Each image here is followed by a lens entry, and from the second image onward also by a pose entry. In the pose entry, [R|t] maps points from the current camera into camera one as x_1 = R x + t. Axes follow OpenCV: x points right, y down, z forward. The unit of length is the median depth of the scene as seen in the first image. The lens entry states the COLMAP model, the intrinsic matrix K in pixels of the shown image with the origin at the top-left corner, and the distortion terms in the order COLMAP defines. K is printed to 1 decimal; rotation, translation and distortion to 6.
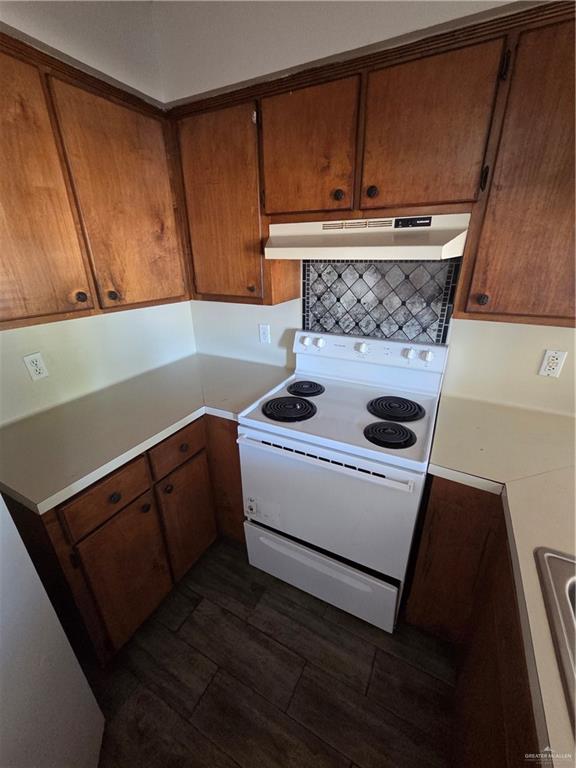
lens RADIAL K [[325.6, 0, 288.7], [0, 325.6, 383.1], [0, 0, 1]] dist [0.011055, -0.001198]
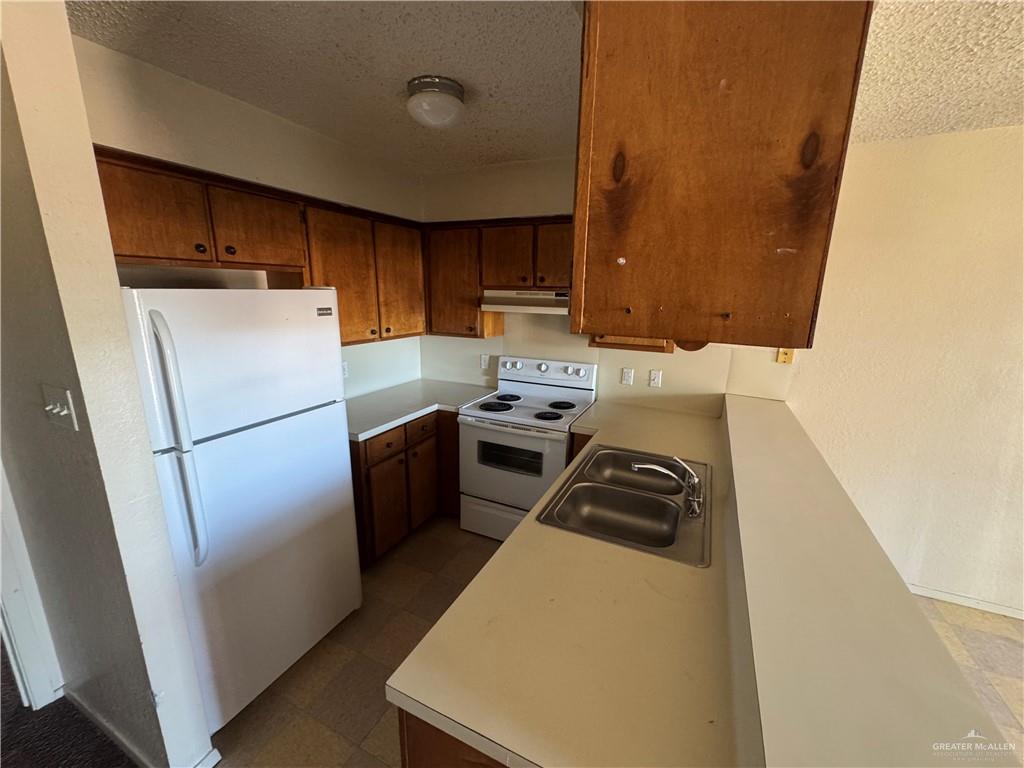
lens RADIAL K [[409.5, 0, 515.4], [0, 409.5, 383.7], [0, 0, 1]] dist [-0.004322, -0.000123]
pose [[0.998376, 0.017444, 0.054226, -0.007353], [-0.007663, 0.984434, -0.175589, 0.327820], [-0.056445, 0.174889, 0.982969, -0.931338]]
